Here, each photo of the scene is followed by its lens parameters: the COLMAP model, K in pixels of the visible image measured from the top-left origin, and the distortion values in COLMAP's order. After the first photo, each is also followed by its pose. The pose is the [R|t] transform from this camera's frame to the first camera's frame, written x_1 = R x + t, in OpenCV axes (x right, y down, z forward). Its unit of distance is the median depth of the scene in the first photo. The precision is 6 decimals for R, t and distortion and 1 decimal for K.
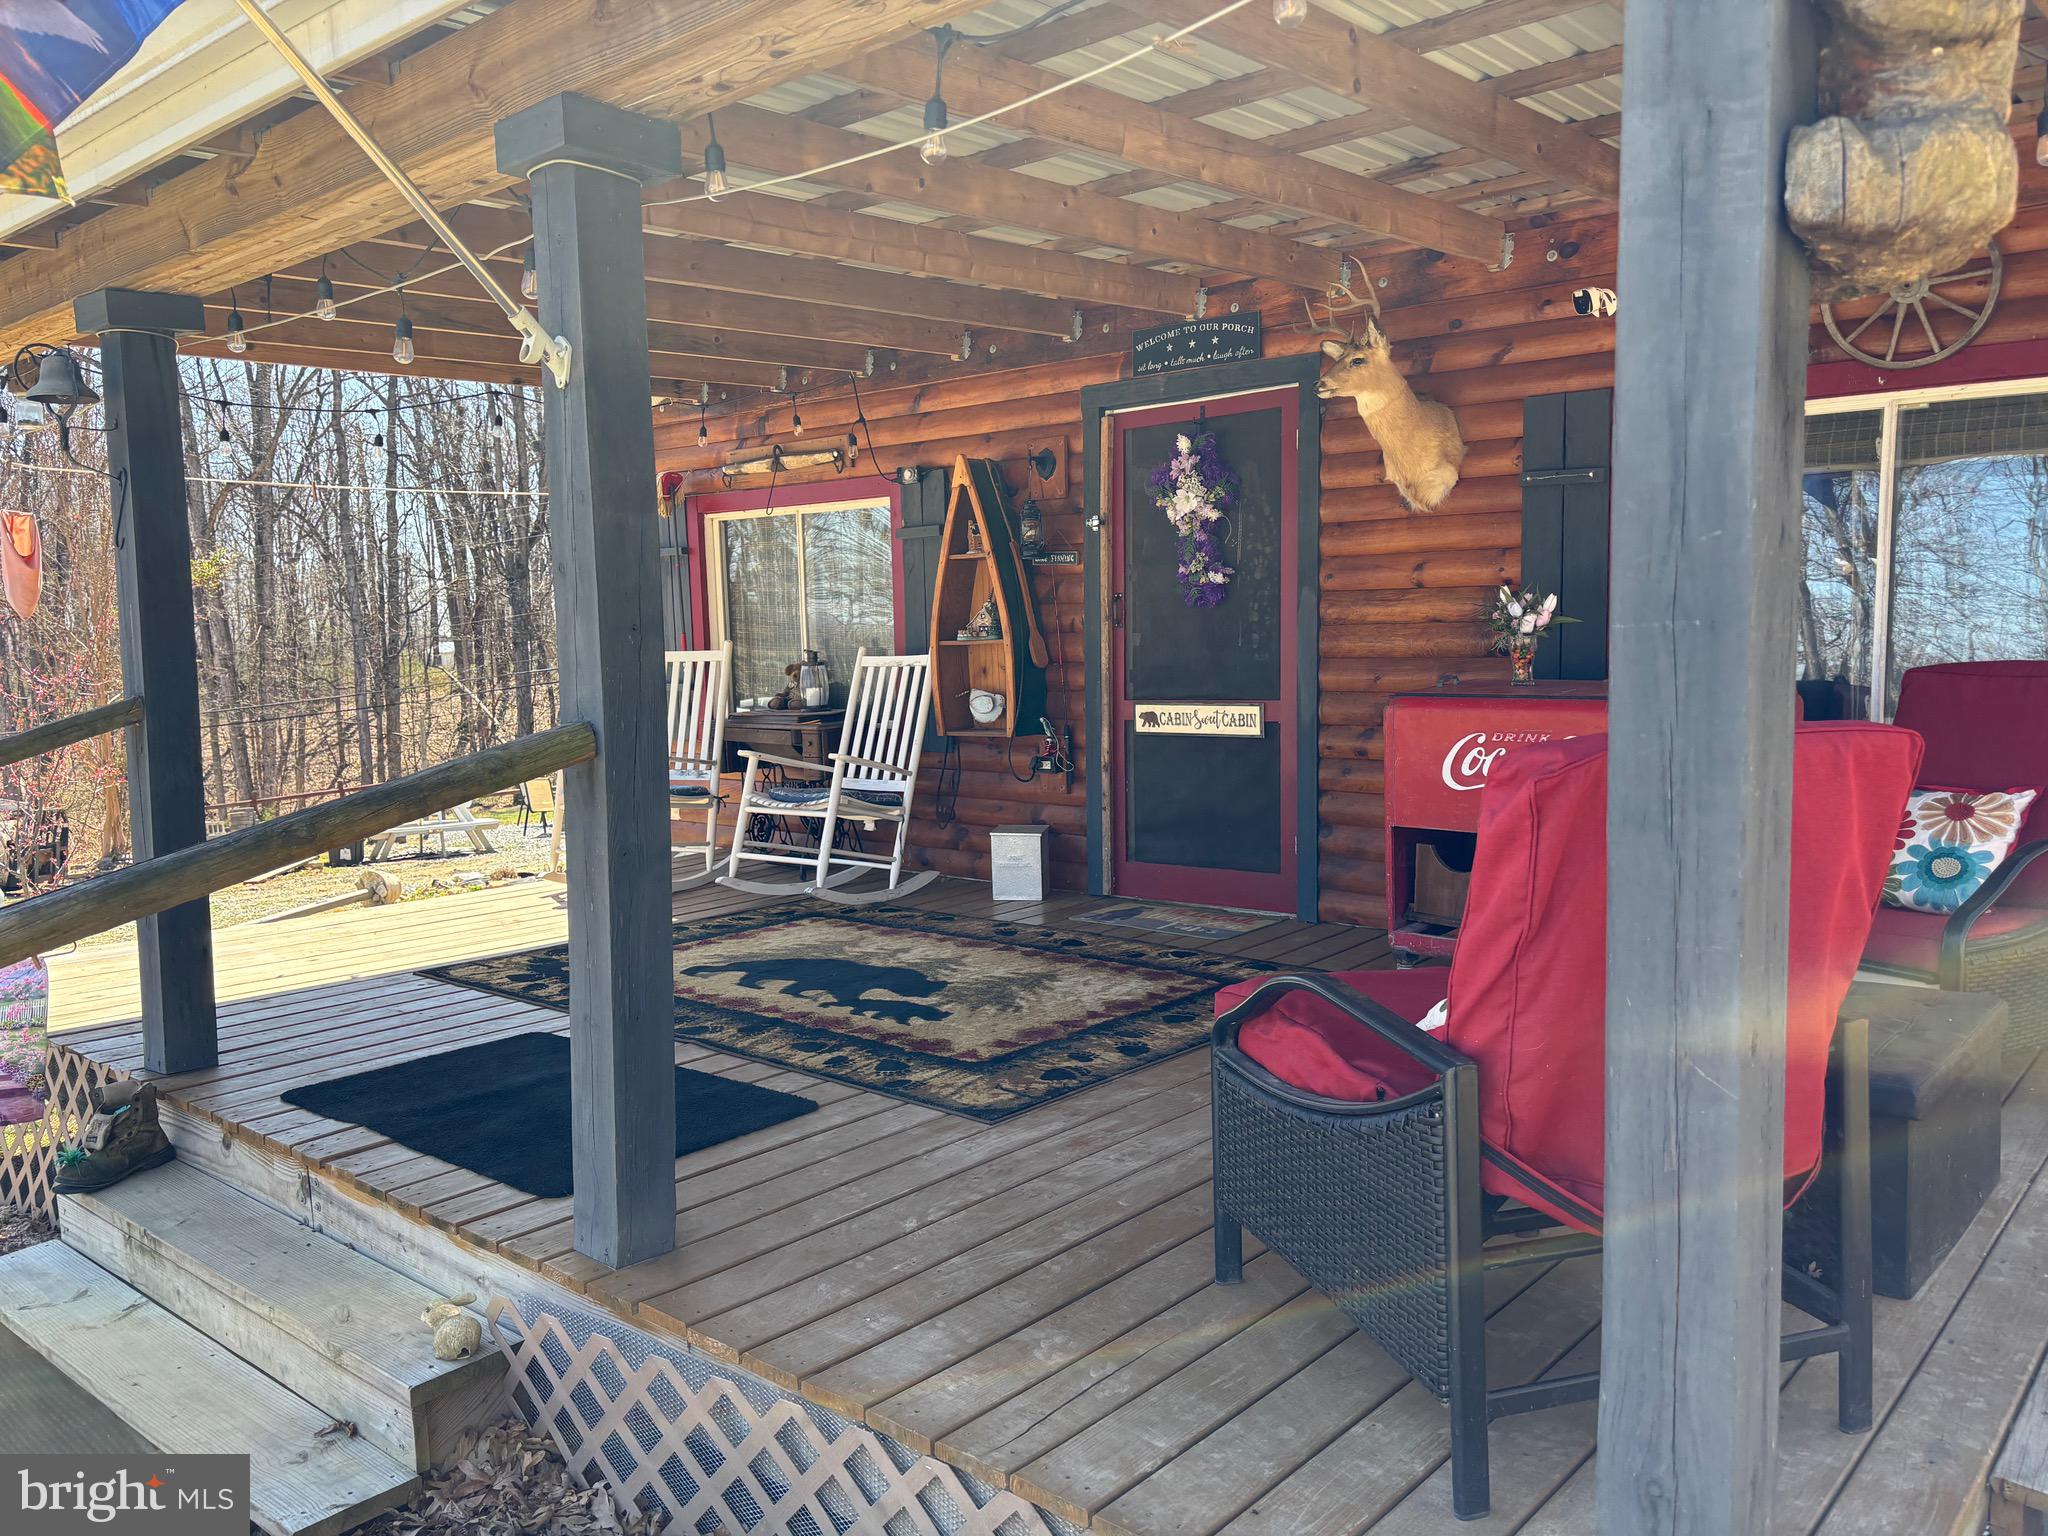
lens RADIAL K [[1528.7, 0, 1034.6], [0, 1528.7, 771.2], [0, 0, 1]] dist [0.042233, -0.053102]
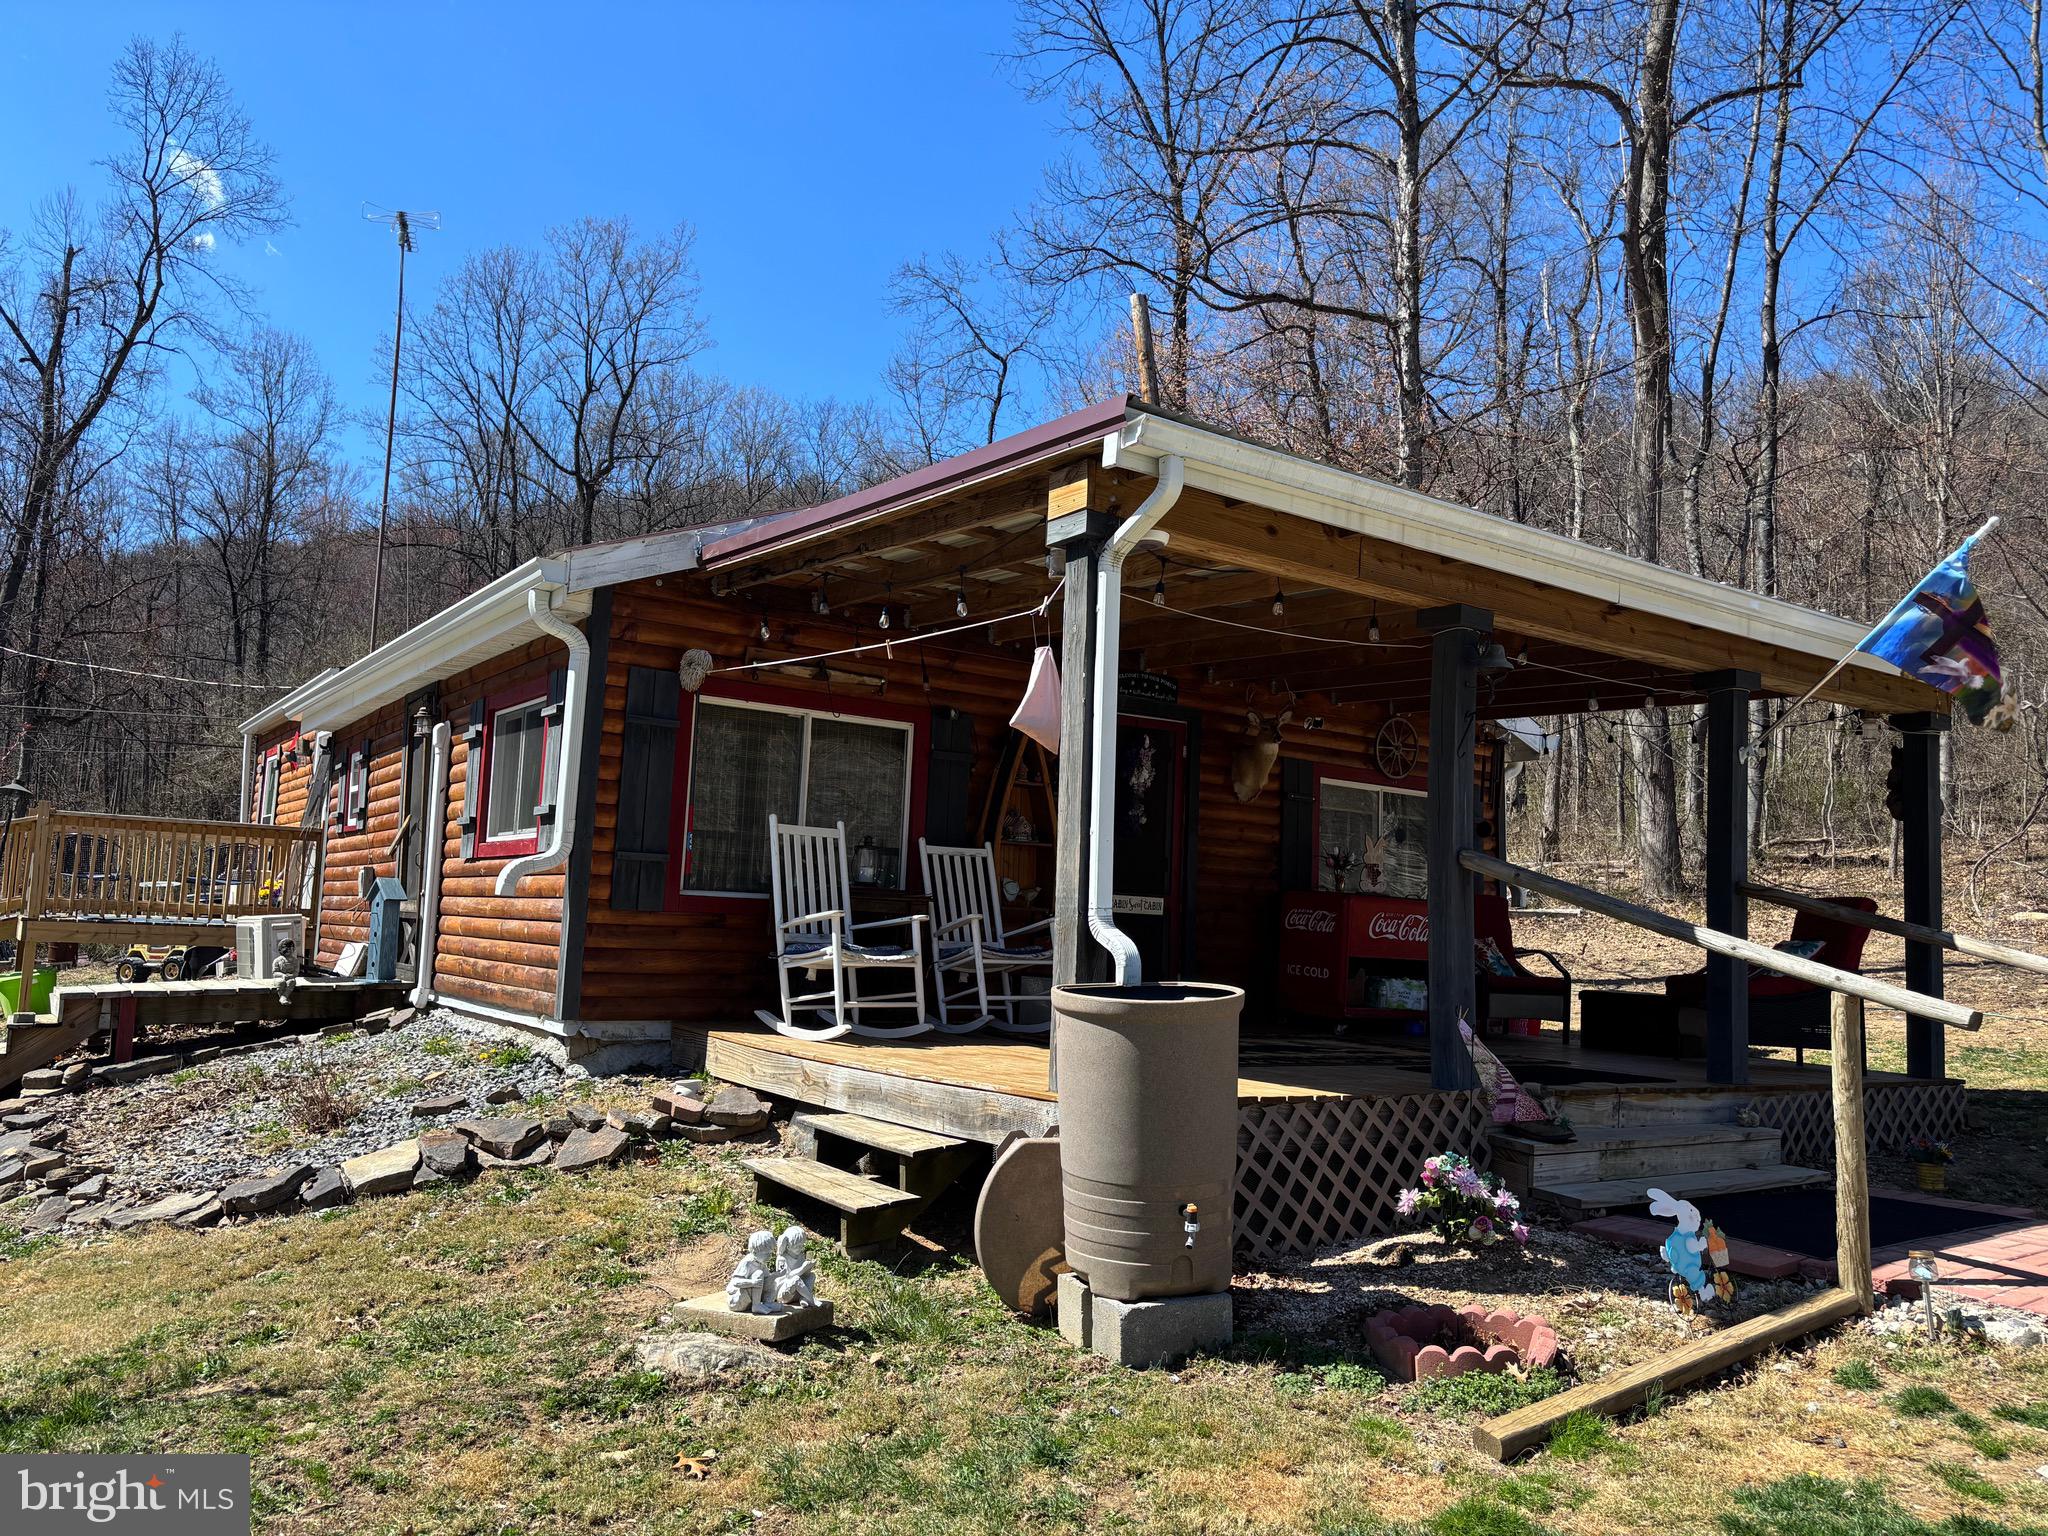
lens RADIAL K [[1509.6, 0, 1046.4], [0, 1509.6, 807.0], [0, 0, 1]] dist [0.060378, -0.095230]
pose [[0.250875, 0.111545, 0.961571, -1.421510], [0.040789, 0.991239, -0.125628, 0.058966], [-0.967160, 0.070738, 0.244127, 0.660221]]
